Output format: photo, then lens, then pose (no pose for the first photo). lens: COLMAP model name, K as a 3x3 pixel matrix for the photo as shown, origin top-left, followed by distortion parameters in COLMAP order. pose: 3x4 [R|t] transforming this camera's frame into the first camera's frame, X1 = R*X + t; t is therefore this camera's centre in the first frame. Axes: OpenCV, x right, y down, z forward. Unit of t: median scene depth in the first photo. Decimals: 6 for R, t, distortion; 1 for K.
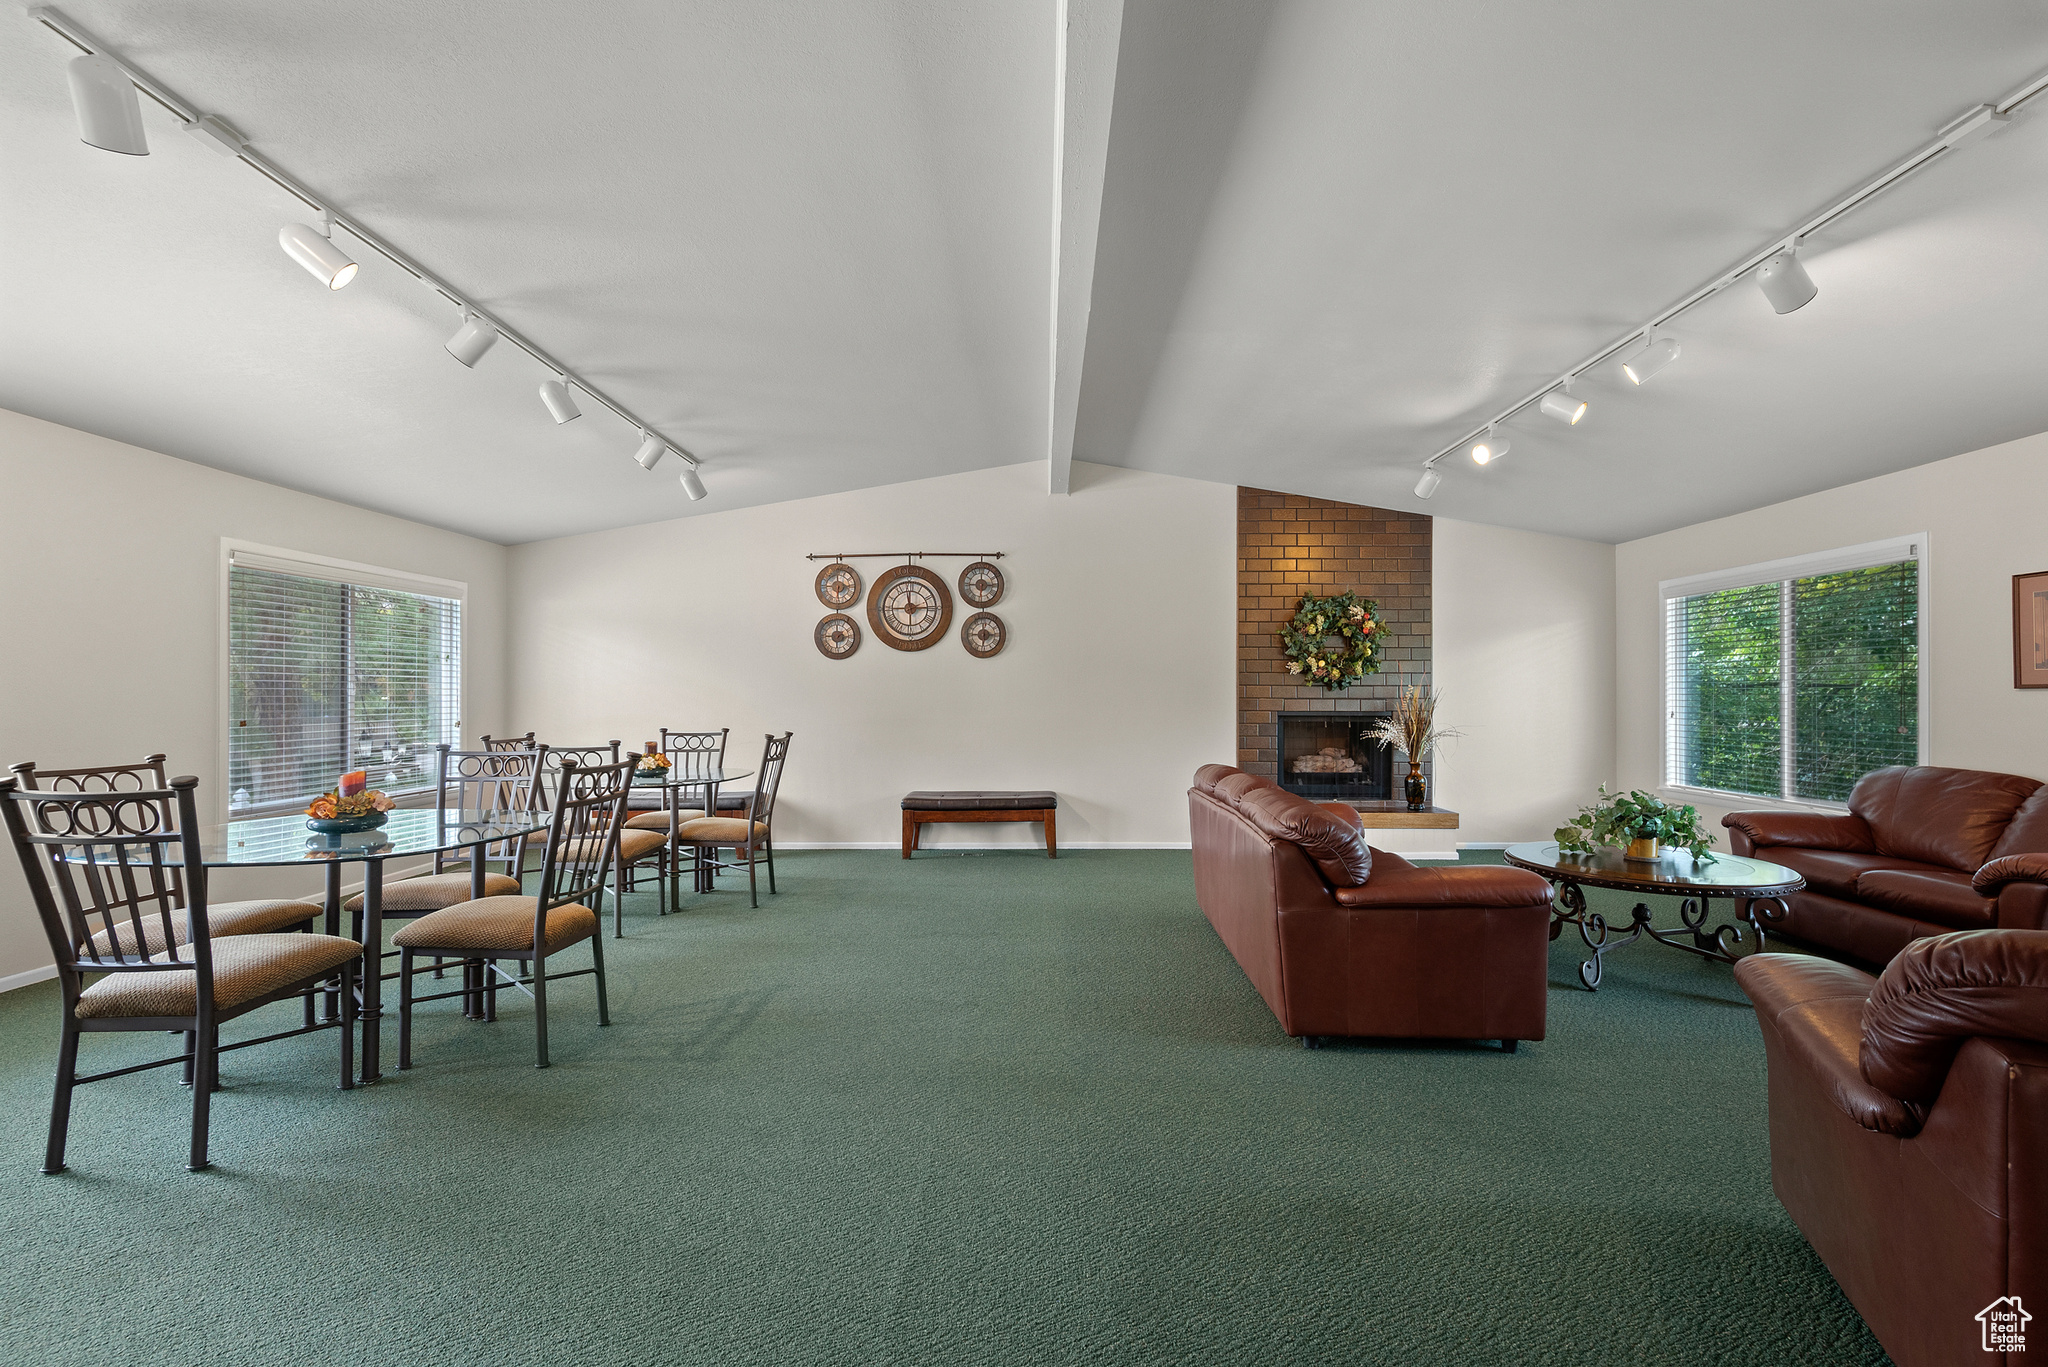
lens RADIAL K [[834.0, 0, 1023.8], [0, 834.0, 691.2], [0, 0, 1]] dist [0.001355, 0.000311]
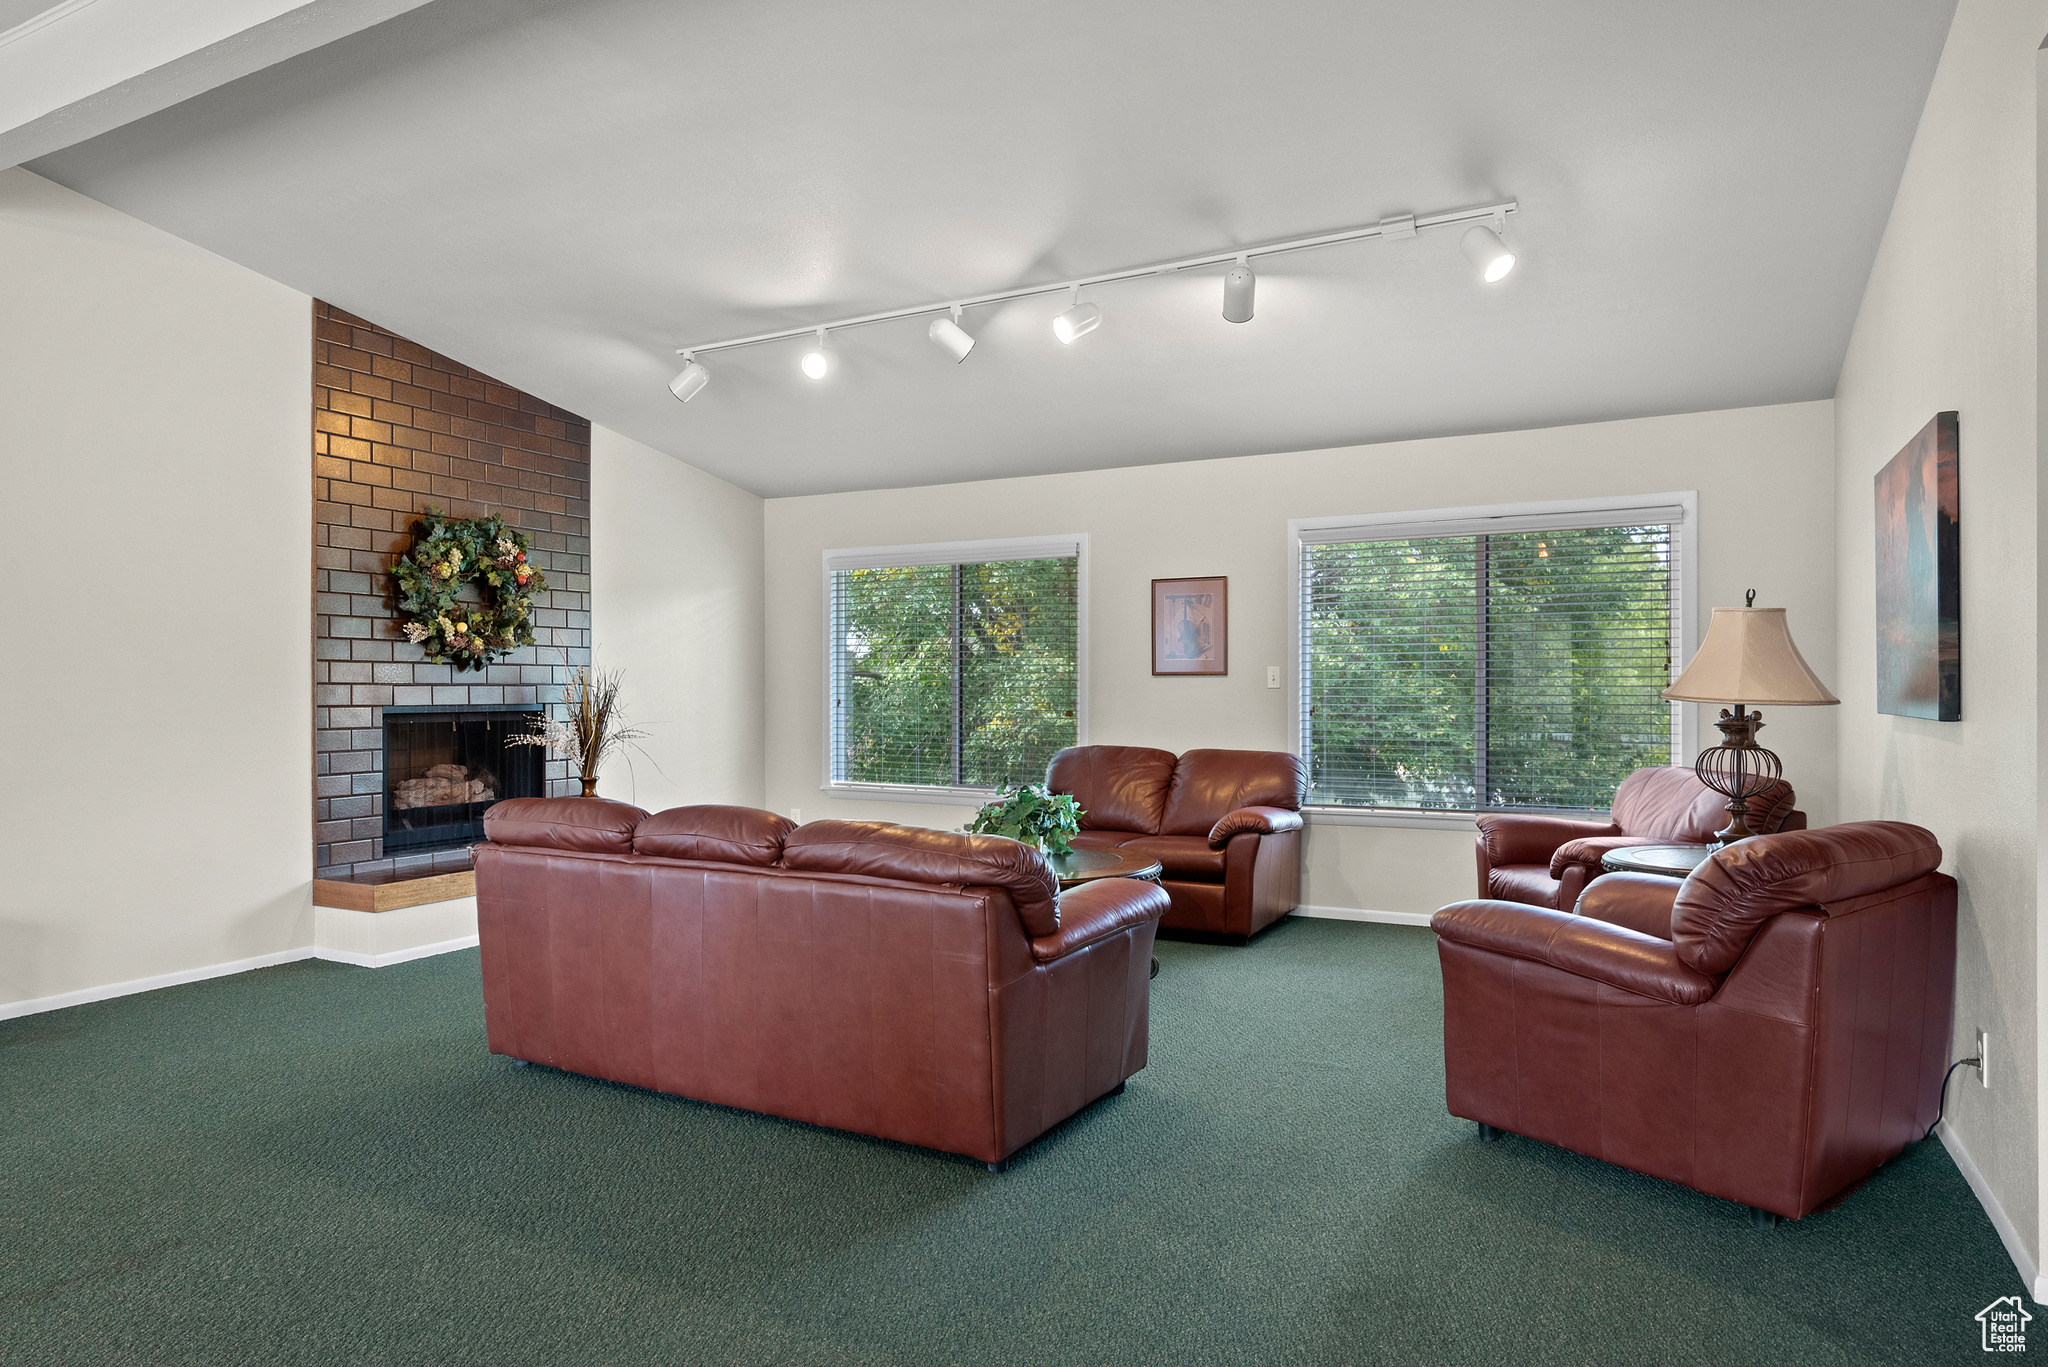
lens RADIAL K [[1218.7, 0, 1025.7], [0, 1218.7, 683.5], [0, 0, 1]] dist [-0.000338, 0.000130]
pose [[0.457155, 0.000140, 0.889387, -0.249008], [-0.006234, 0.999976, 0.003047, 0.002781], [-0.889365, -0.006937, 0.457145, 0.219361]]
